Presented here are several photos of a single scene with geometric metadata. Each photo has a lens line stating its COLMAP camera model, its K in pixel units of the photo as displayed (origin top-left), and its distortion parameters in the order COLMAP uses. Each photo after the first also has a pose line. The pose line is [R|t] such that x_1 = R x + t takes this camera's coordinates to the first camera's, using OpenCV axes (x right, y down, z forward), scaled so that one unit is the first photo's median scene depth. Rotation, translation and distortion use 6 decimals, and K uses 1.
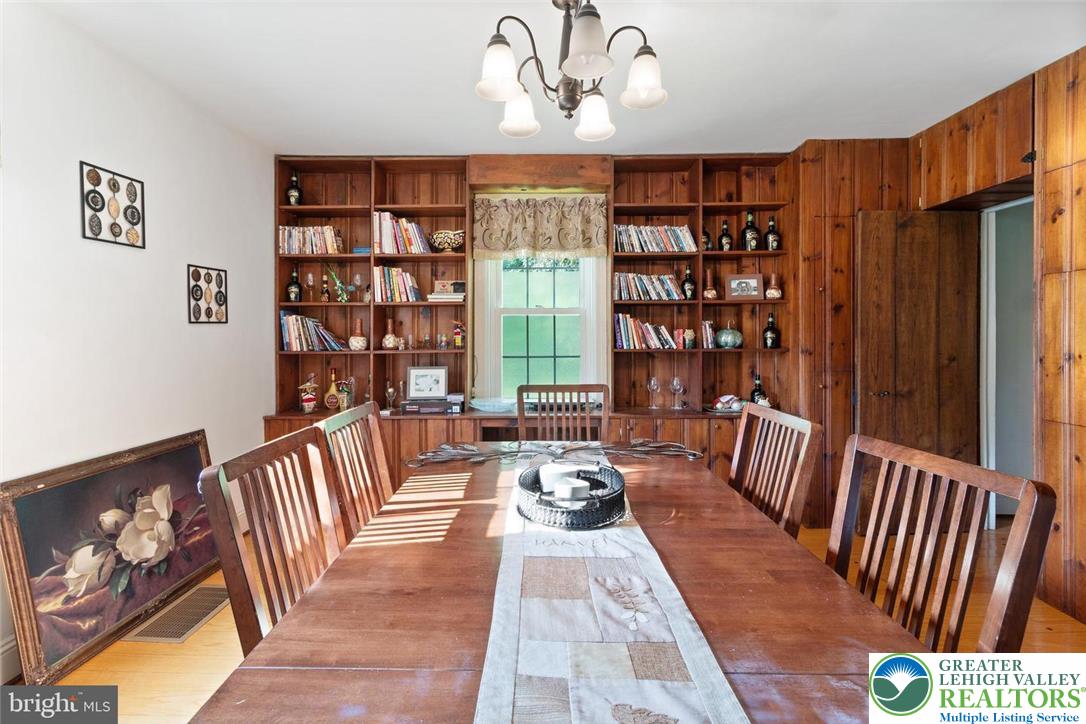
lens RADIAL K [[500.1, 0, 537.0], [0, 500.1, 340.1], [0, 0, 1]] dist [-0.000308, 0.001646]
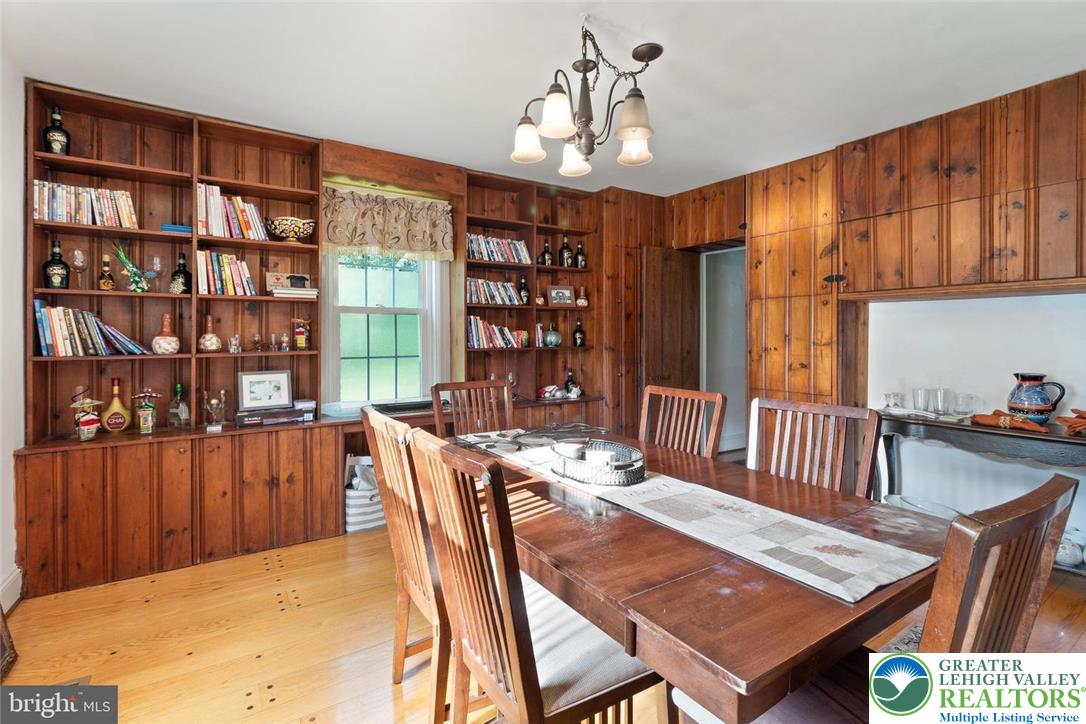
lens RADIAL K [[500.1, 0, 542.9], [0, 500.1, 340.6], [0, 0, 1]] dist [-0.000308, 0.001646]
pose [[0.831351, -0.003174, 0.555739, -0.309085], [0.002177, 0.999995, 0.002456, -0.001320], [-0.555744, -0.000832, 0.831353, 0.012475]]
